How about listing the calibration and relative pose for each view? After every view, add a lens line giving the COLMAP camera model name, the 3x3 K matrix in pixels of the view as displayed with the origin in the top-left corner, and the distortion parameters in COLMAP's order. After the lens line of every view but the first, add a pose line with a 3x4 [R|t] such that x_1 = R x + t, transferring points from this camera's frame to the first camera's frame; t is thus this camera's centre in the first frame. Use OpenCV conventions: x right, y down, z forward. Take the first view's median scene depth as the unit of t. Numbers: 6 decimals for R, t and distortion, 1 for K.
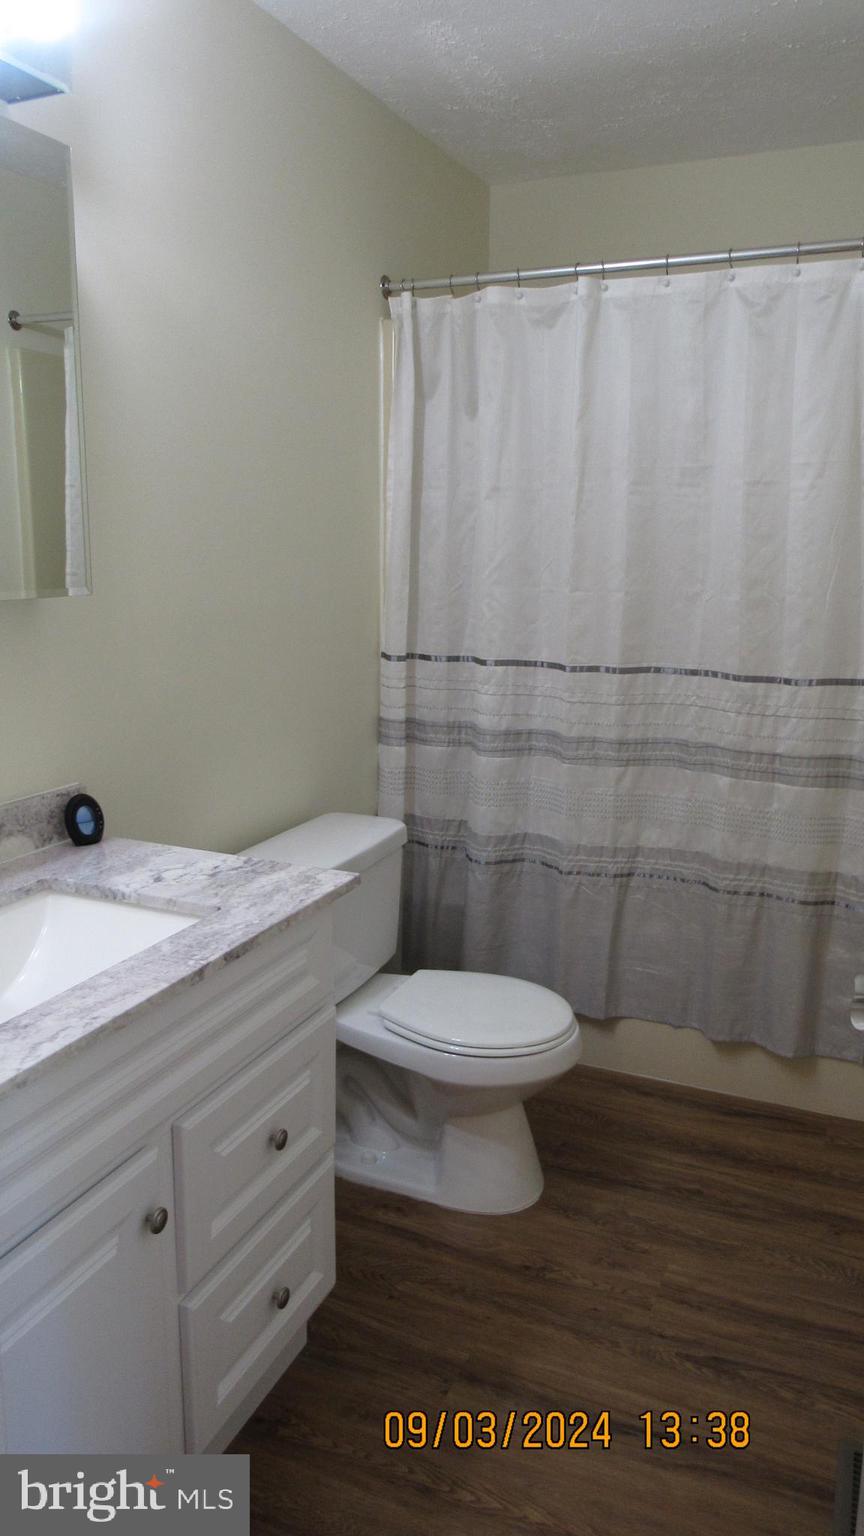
lens RADIAL K [[1113.2, 0, 432.0], [0, 1113.2, 768.0], [0, 0, 1]] dist [-0.010854, 0.012300]
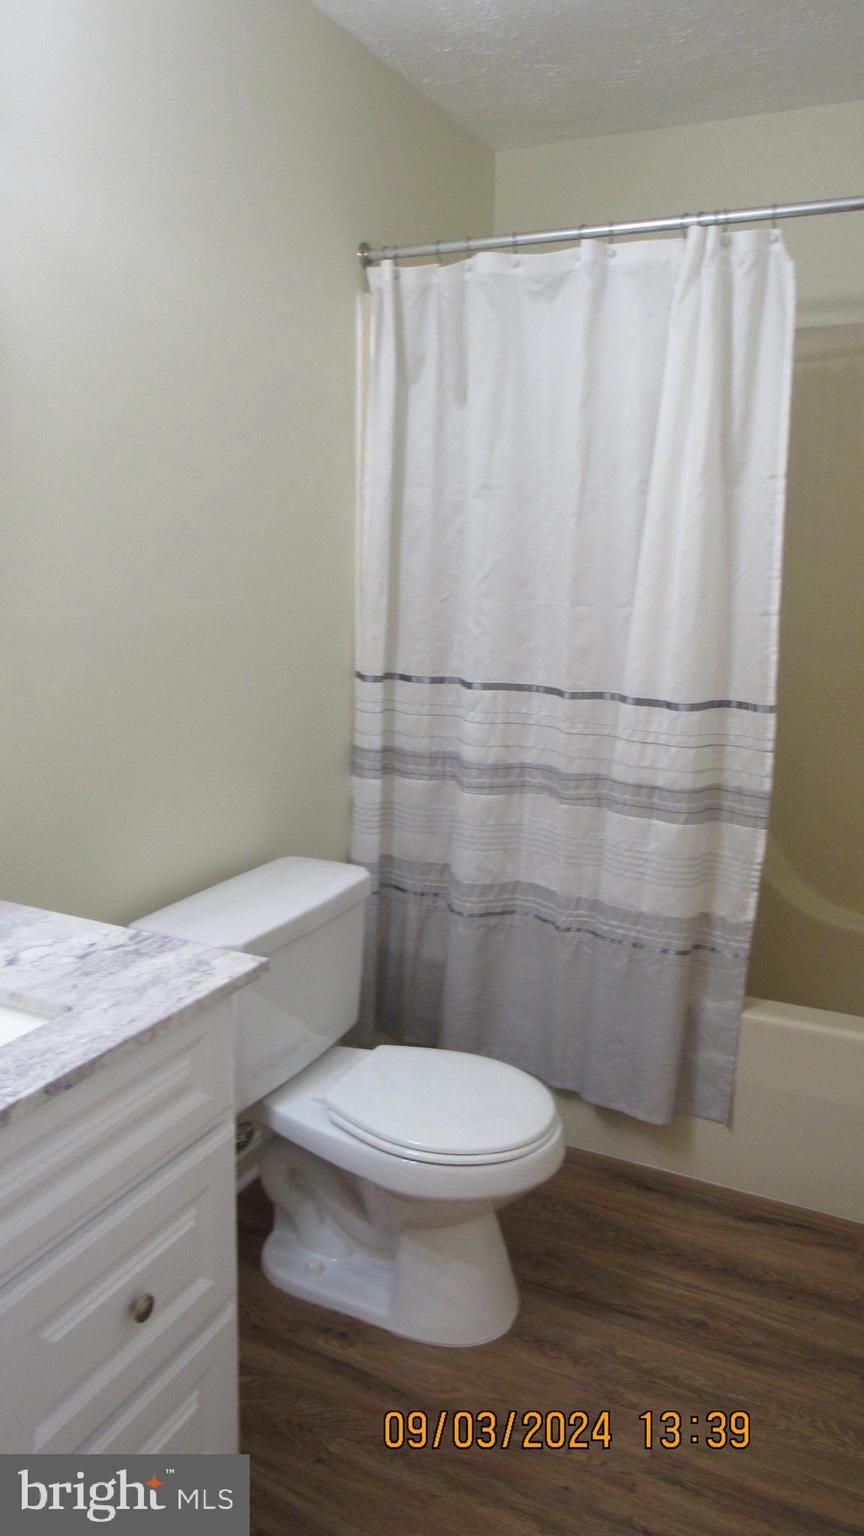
lens RADIAL K [[1113.2, 0, 432.0], [0, 1113.2, 768.0], [0, 0, 1]] dist [-0.010854, 0.012300]
pose [[0.999261, 0.019240, -0.033270, 0.050088], [-0.019514, 0.999778, -0.007926, -0.024396], [0.033110, 0.008569, 0.999415, 0.137095]]
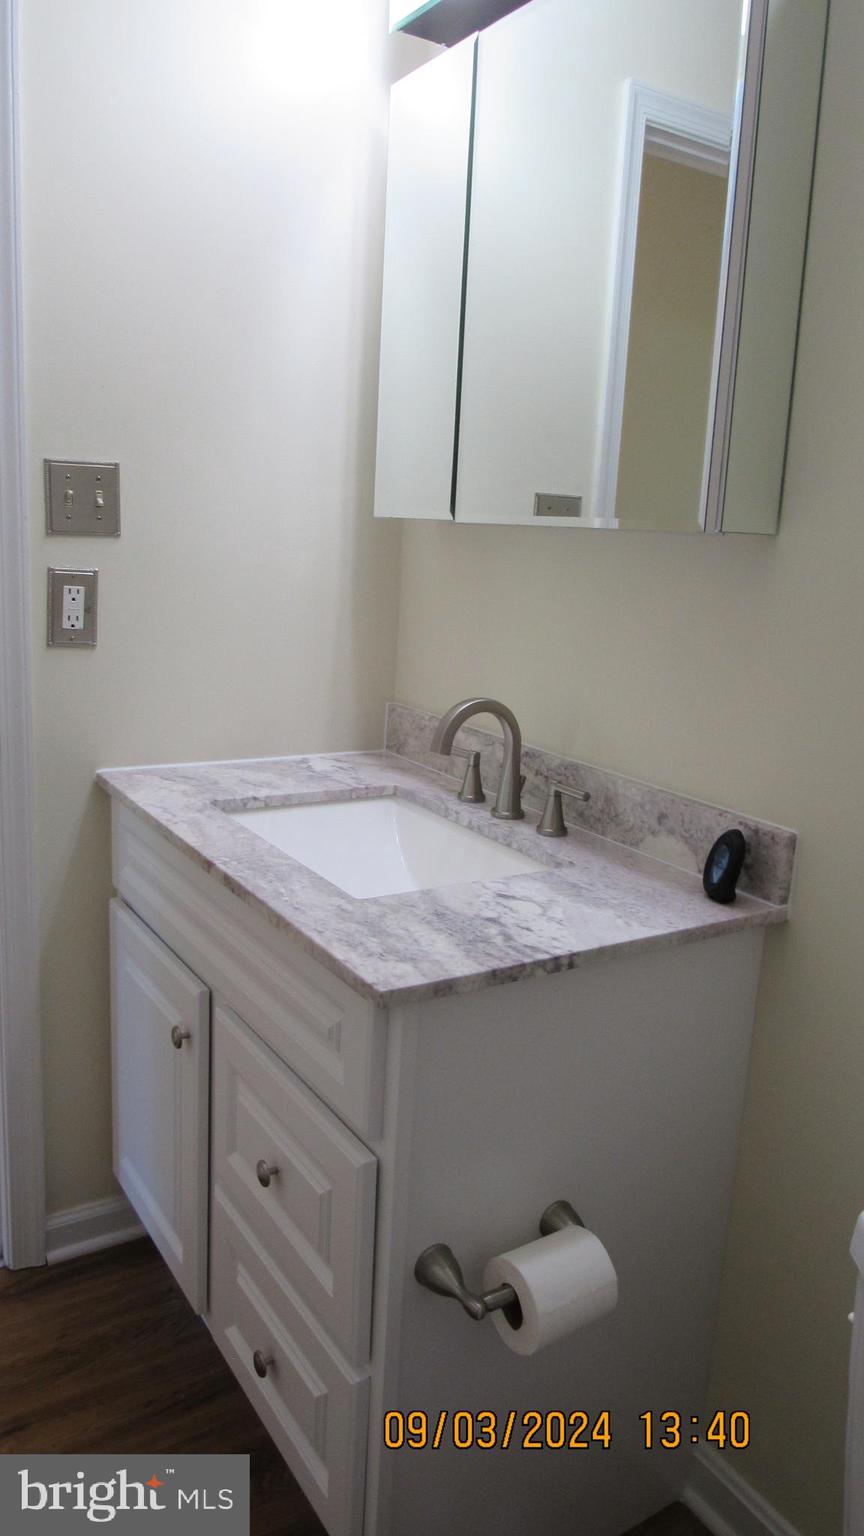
lens RADIAL K [[1113.2, 0, 432.0], [0, 1113.2, 768.0], [0, 0, 1]] dist [-0.010854, 0.012300]
pose [[-0.559019, 0.142421, -0.816832, 0.251057], [-0.228679, 0.920448, 0.316989, -0.134697], [0.796997, 0.363995, -0.481979, 0.829072]]
